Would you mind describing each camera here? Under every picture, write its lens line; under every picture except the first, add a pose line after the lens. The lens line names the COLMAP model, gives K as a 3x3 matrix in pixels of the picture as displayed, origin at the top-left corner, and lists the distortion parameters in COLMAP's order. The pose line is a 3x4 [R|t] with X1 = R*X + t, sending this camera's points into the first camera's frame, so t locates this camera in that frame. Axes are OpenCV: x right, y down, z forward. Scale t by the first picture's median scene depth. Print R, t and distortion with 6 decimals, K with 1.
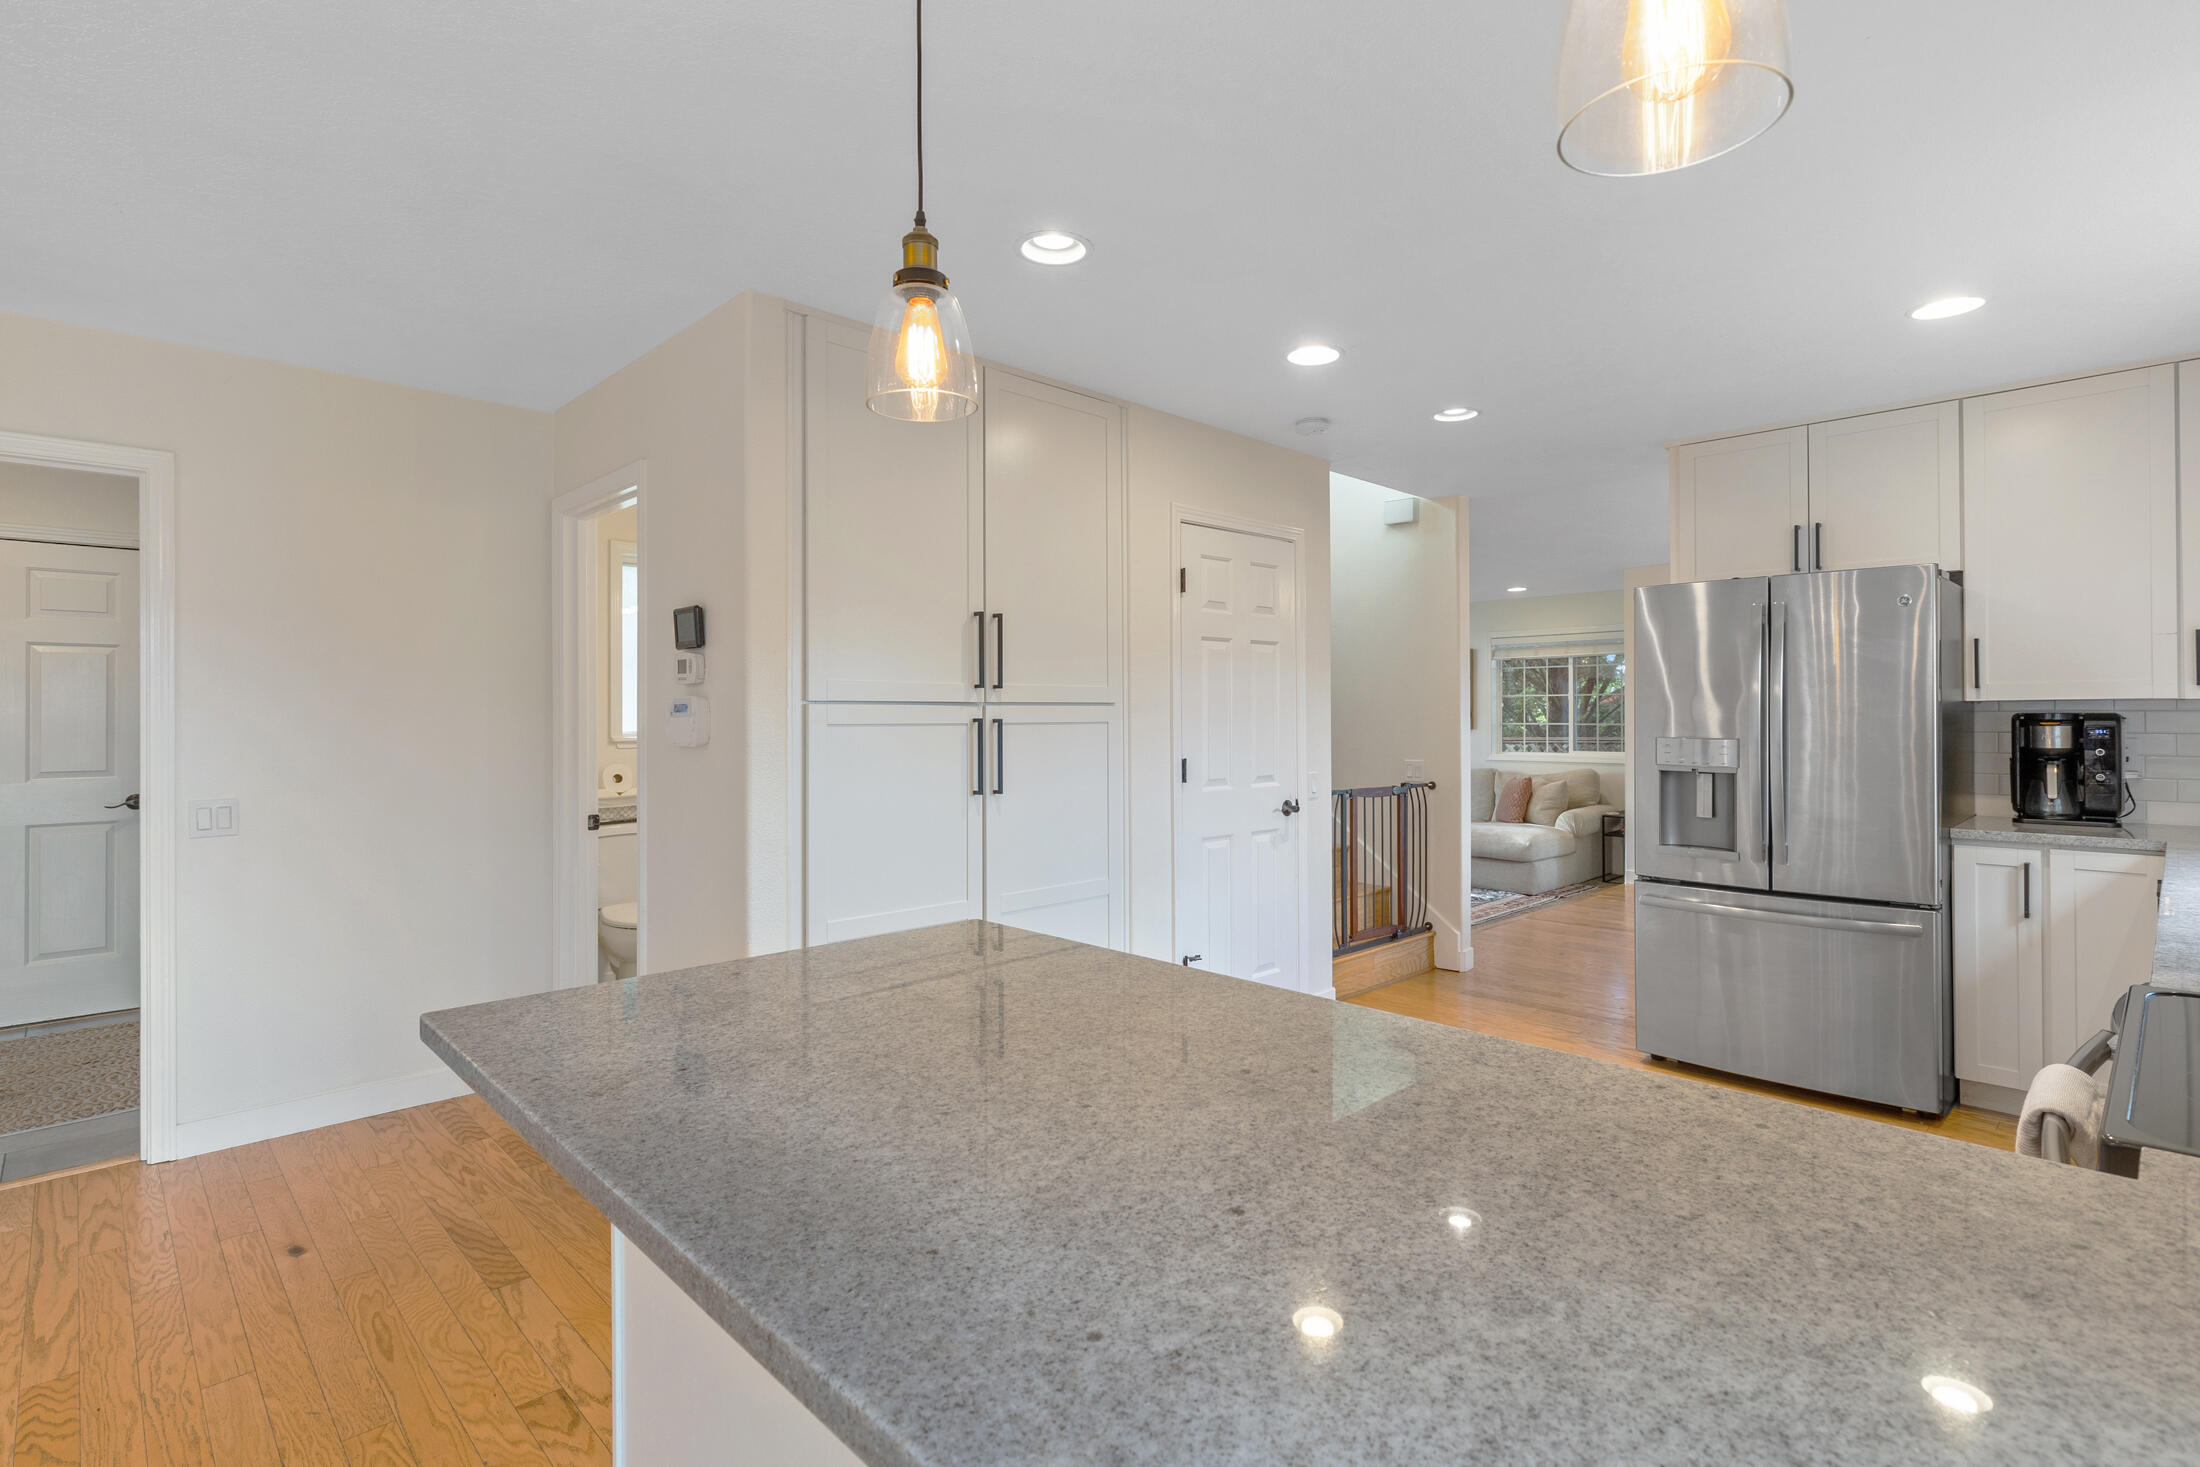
lens RADIAL K [[1028.0, 0, 1109.1], [0, 1028.0, 744.7], [0, 0, 1]] dist [-0.010727, 0.000854]
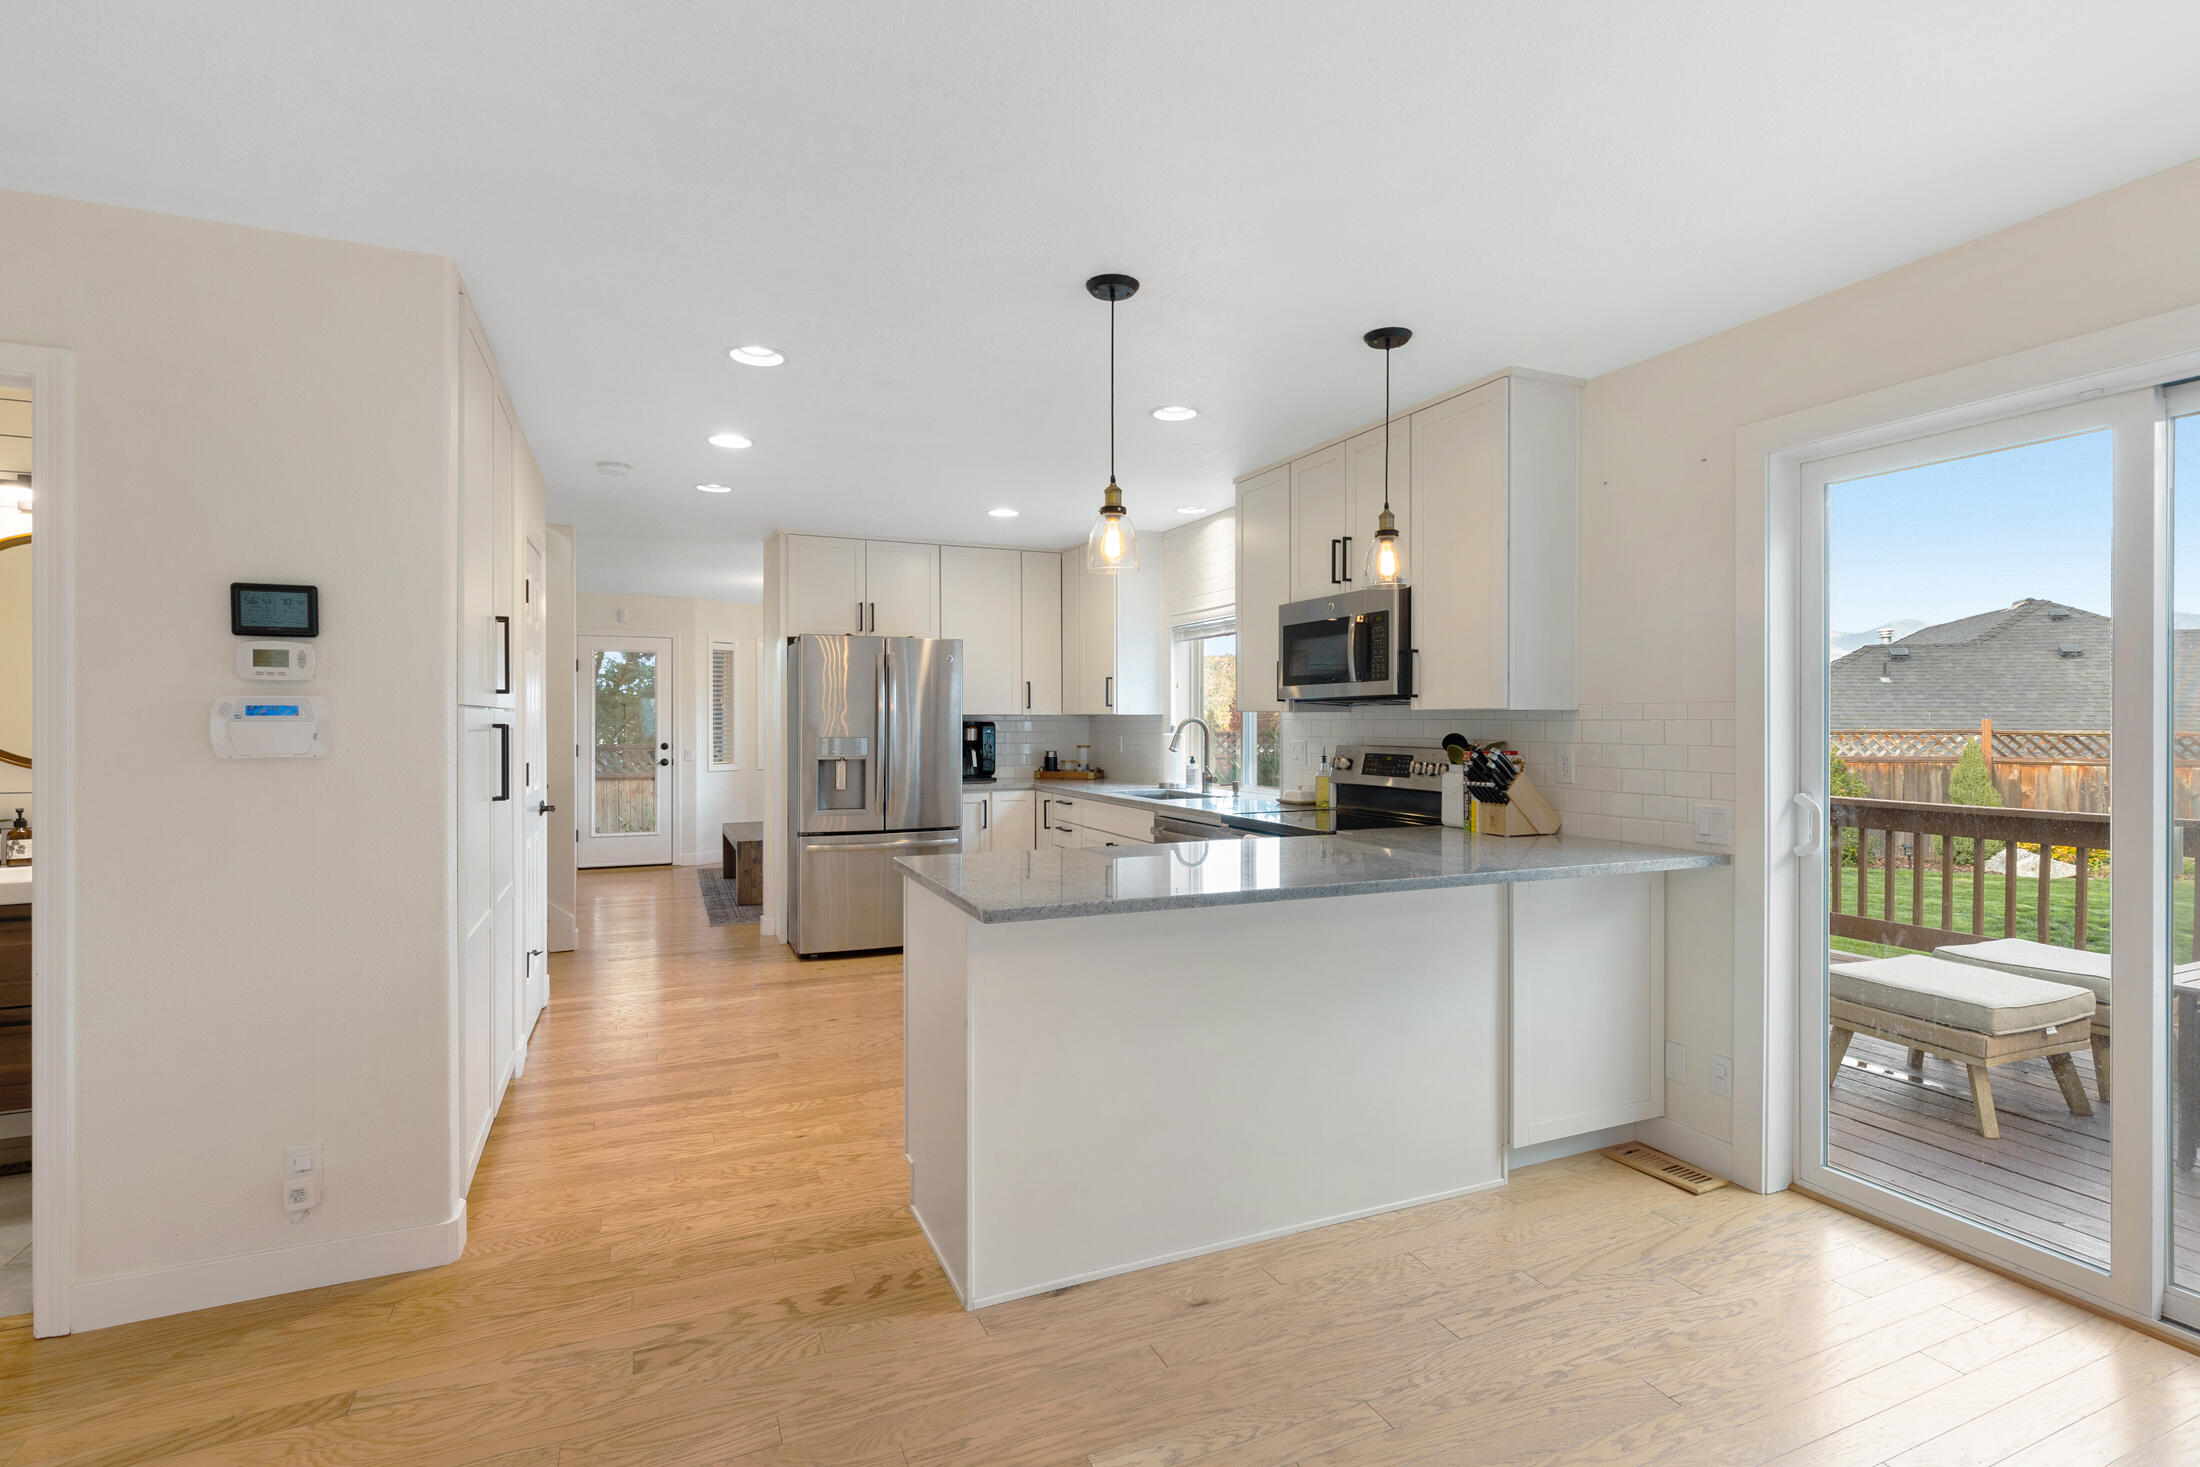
lens RADIAL K [[1028.0, 0, 1094.6], [0, 1028.0, 724.1], [0, 0, 1]] dist [-0.010727, 0.000854]
pose [[0.375023, 0.000783, 0.927015, -0.752985], [0.022646, 0.999693, -0.010006, -0.002423], [-0.926739, 0.024746, 0.374890, 0.076597]]
